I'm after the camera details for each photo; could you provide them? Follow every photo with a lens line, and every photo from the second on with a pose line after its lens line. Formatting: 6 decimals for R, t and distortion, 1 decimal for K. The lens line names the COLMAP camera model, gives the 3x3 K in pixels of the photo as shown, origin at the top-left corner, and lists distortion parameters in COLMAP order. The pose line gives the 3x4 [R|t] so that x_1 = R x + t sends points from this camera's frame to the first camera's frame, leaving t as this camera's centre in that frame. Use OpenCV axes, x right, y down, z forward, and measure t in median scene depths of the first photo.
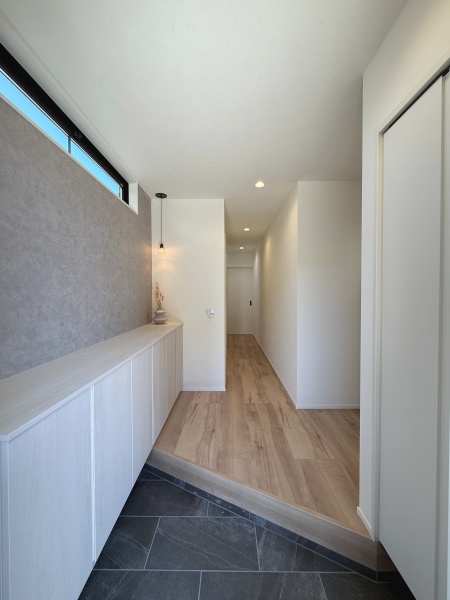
lens RADIAL K [[239.3, 0, 224.4], [0, 239.3, 297.4], [0, 0, 1]] dist [-0.000005, 0.000143]
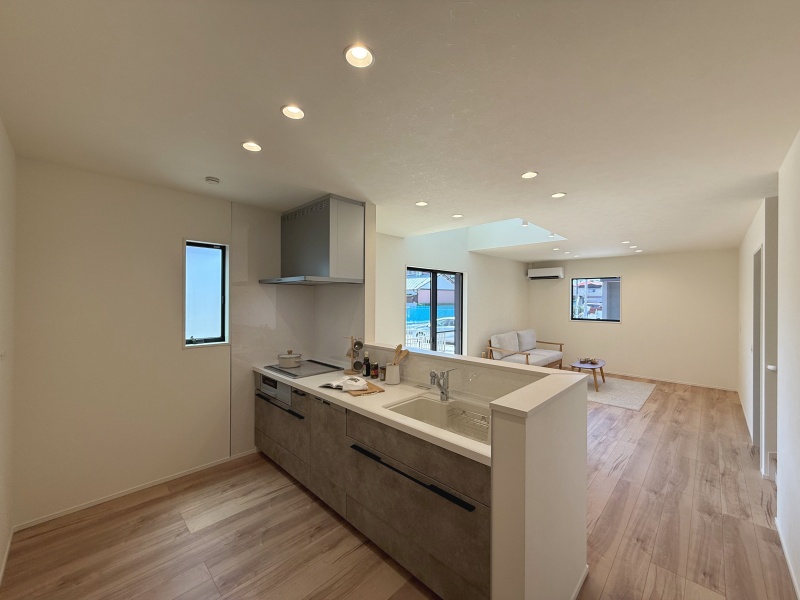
lens RADIAL K [[319.1, 0, 396.7], [0, 319.1, 300.8], [0, 0, 1]] dist [-0.000005, 0.000143]
pose [[-0.720876, -0.007137, 0.693027, 0.019886], [0.005573, 0.999855, 0.016093, -0.151282], [-0.693042, 0.015464, -0.720732, 2.849012]]
